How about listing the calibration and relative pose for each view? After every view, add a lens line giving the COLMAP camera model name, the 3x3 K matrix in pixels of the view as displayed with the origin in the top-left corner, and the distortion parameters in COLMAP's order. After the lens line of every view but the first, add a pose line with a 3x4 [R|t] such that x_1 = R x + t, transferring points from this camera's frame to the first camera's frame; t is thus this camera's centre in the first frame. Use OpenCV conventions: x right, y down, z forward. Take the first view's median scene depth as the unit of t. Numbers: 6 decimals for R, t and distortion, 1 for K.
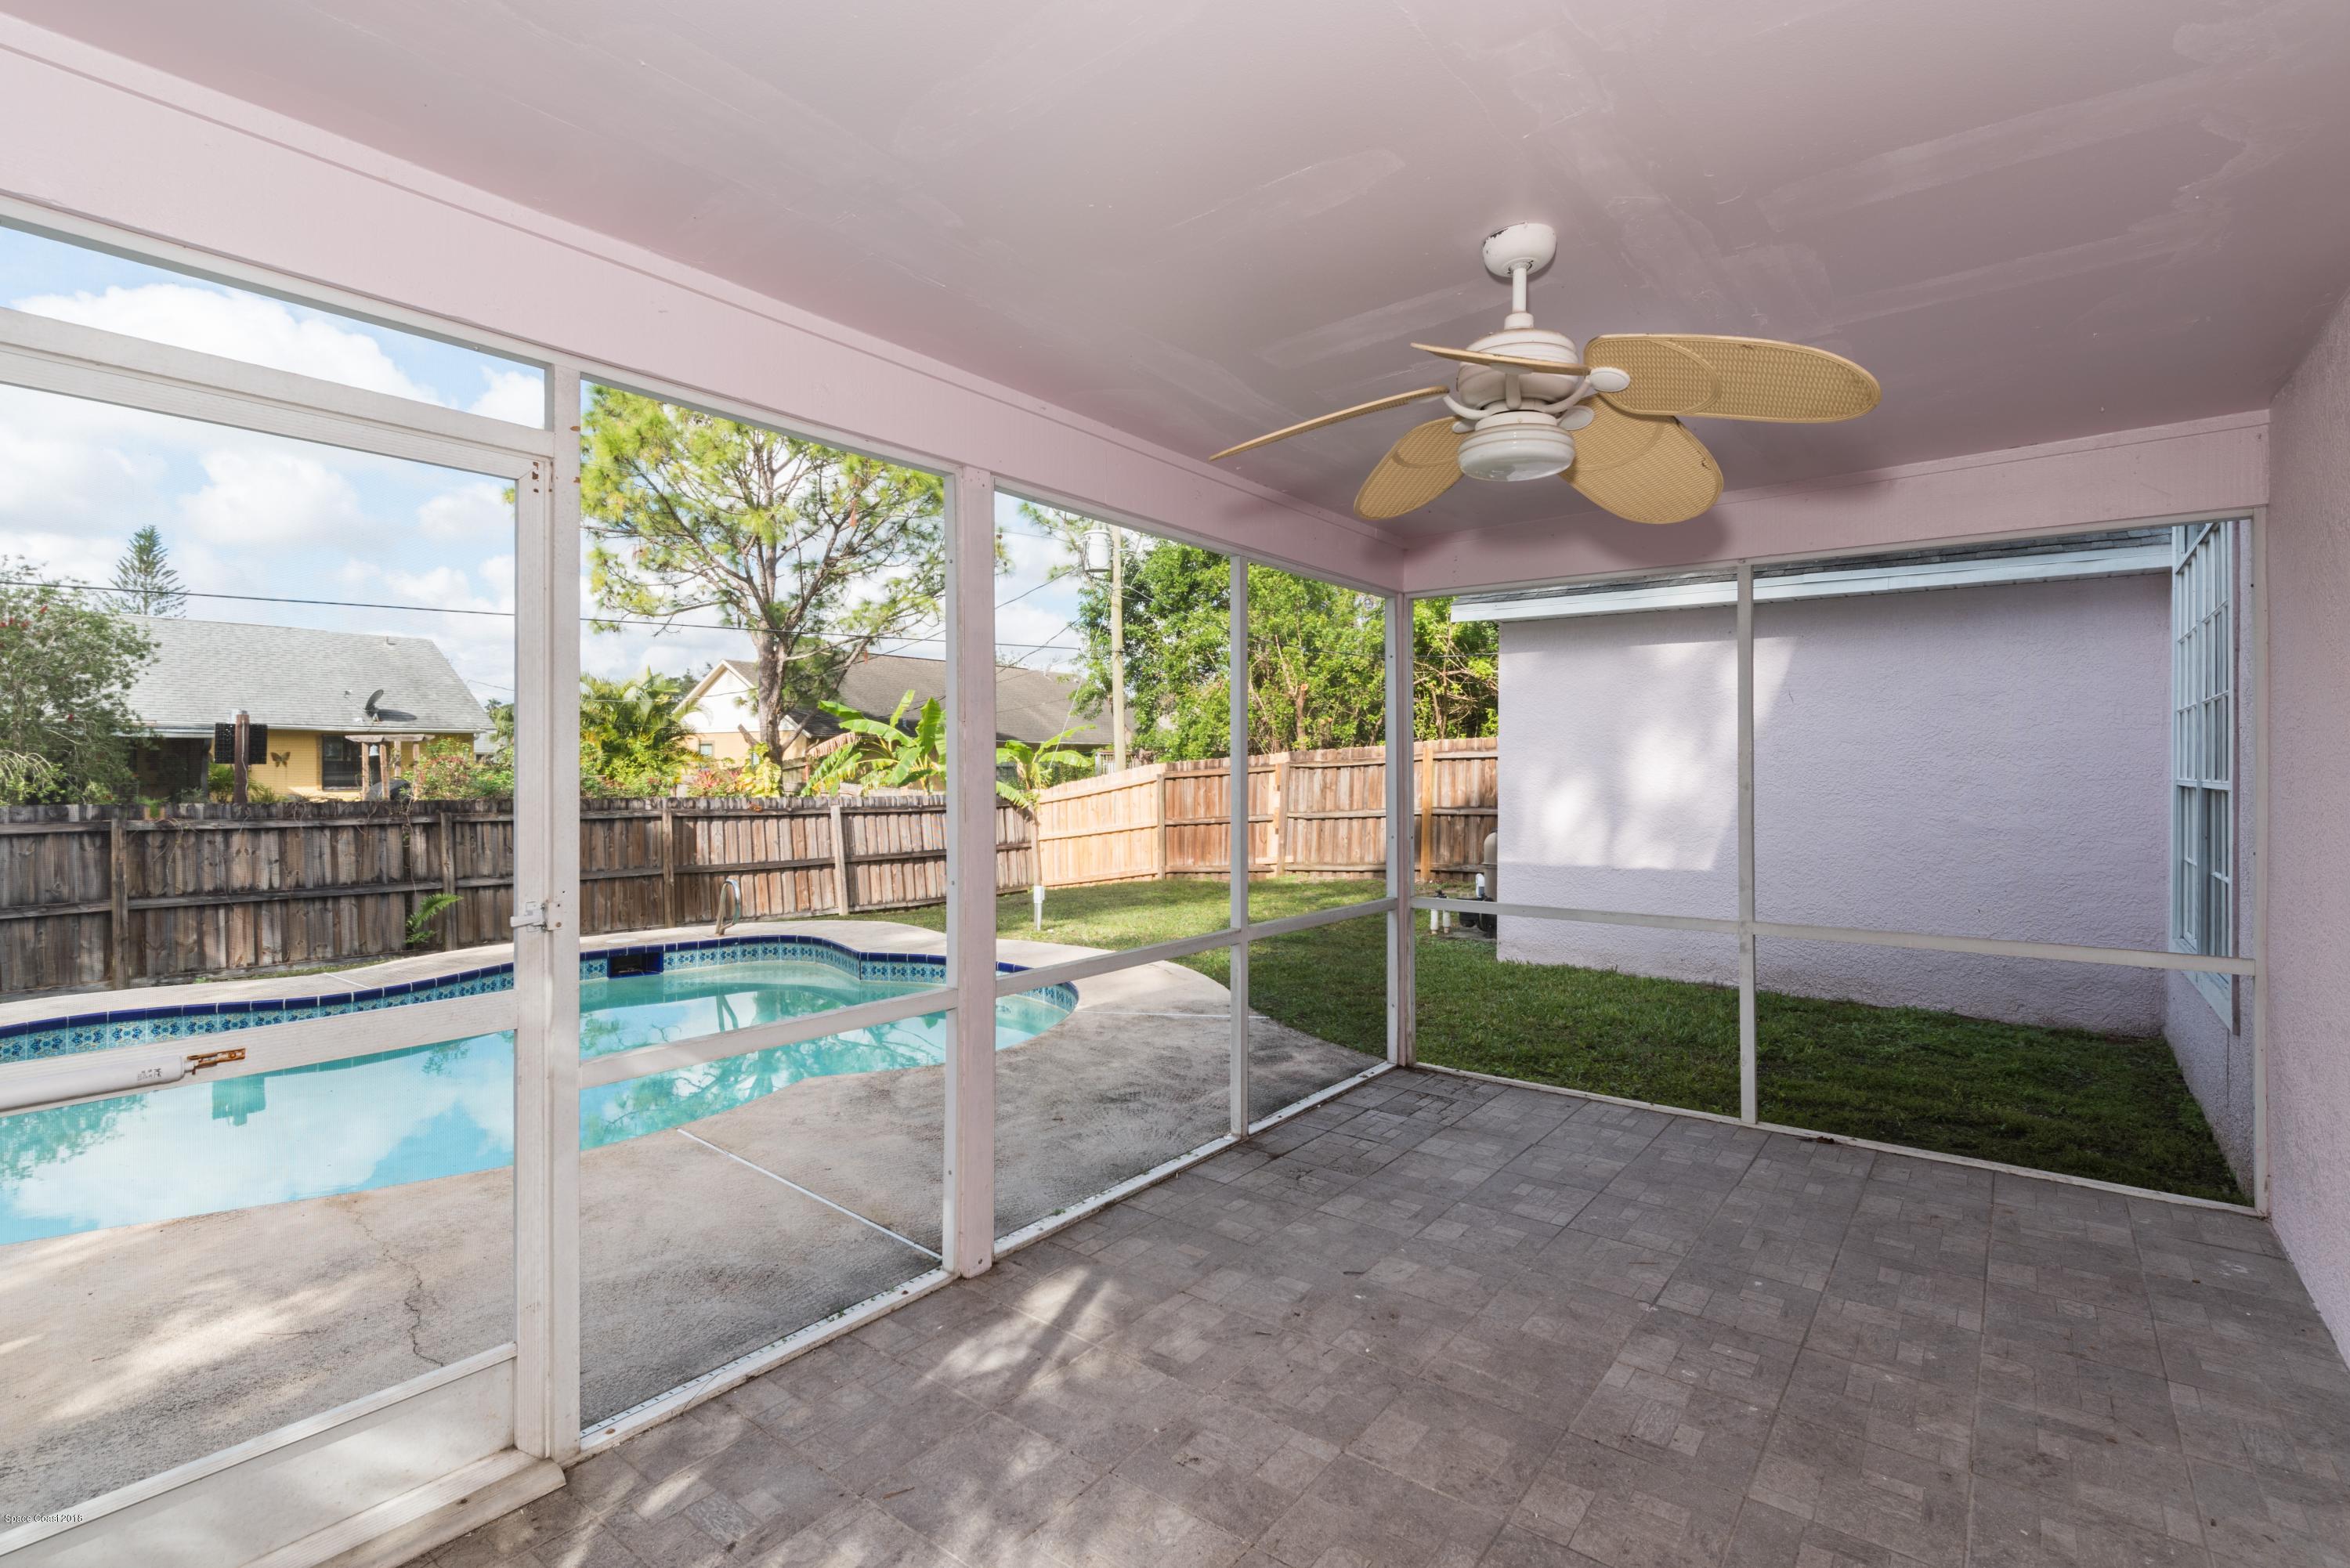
lens RADIAL K [[1075.7, 0, 1177.8], [0, 1075.7, 769.0], [0, 0, 1]] dist [0.001594, 0.000236]
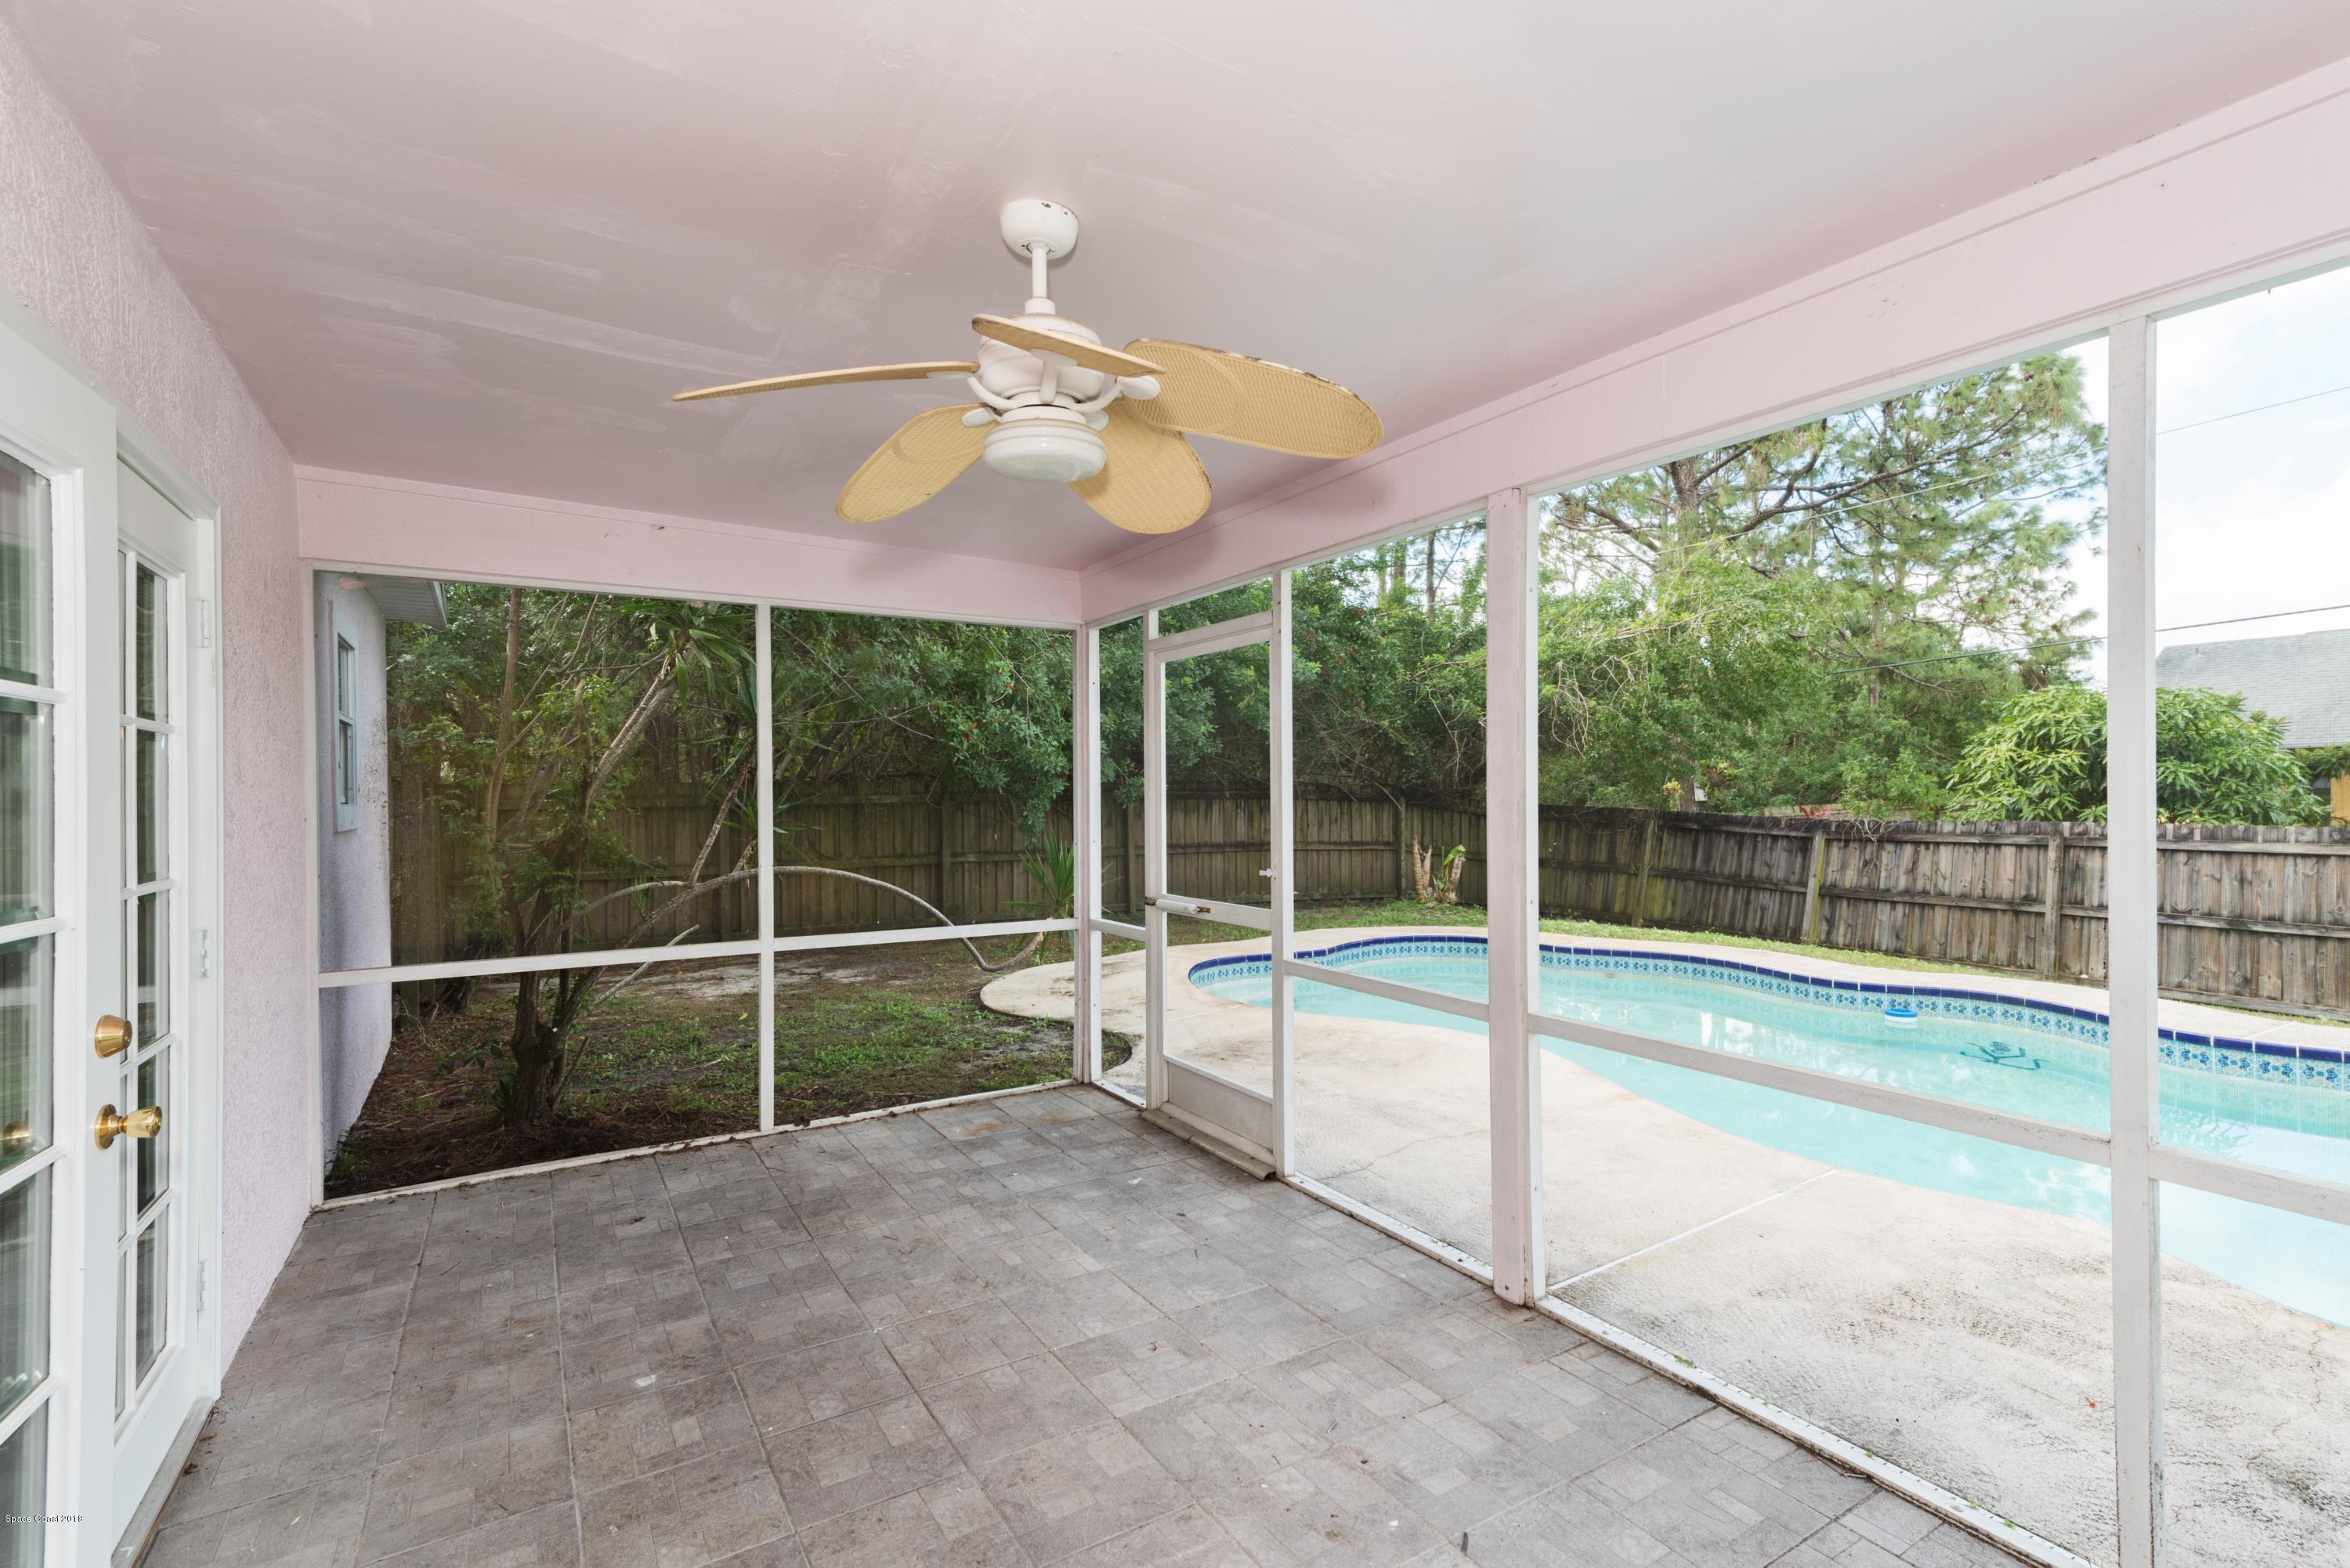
lens RADIAL K [[1075.7, 0, 1175.0], [0, 1075.7, 784.0], [0, 0, 1]] dist [0.014308, 0.000196]
pose [[-0.350264, -0.007114, -0.936624, 0.734732], [0.000002, 0.999971, -0.007596, 0.004170], [0.936651, -0.002663, -0.350254, 0.916491]]
